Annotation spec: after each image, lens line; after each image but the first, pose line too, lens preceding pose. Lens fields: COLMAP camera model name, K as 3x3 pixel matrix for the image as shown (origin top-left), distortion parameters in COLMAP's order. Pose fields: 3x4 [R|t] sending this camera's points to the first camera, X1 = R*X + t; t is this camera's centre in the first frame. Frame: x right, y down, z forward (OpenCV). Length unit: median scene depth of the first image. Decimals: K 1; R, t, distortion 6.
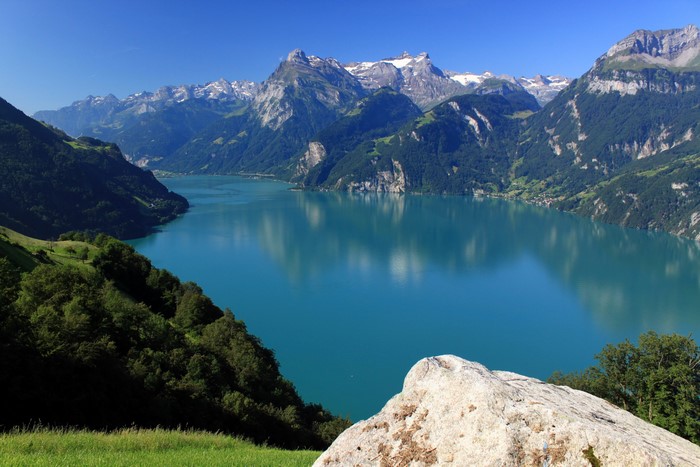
lens RADIAL K [[593.4, 0, 341.5], [0, 593.4, 235.7], [0, 0, 1]] dist [-0.164885, 0.156174]
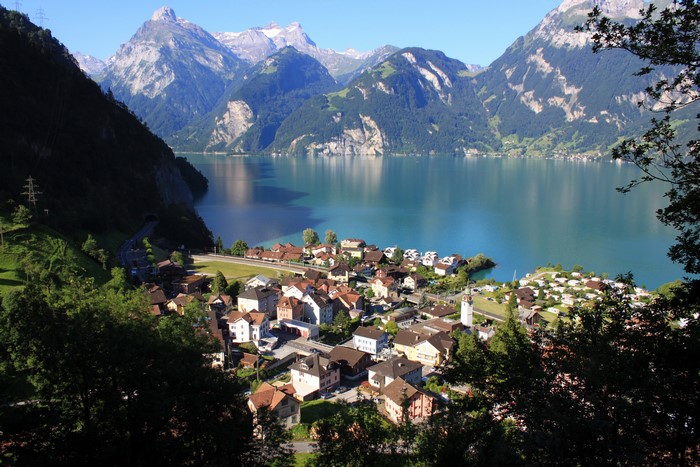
lens RADIAL K [[593.4, 0, 341.5], [0, 593.4, 235.7], [0, 0, 1]] dist [-0.164885, 0.156174]
pose [[0.952859, -0.050563, 0.299170, -0.189055], [0.046852, 0.998710, 0.019568, 0.019501], [-0.299774, -0.004629, 0.953999, 0.232488]]
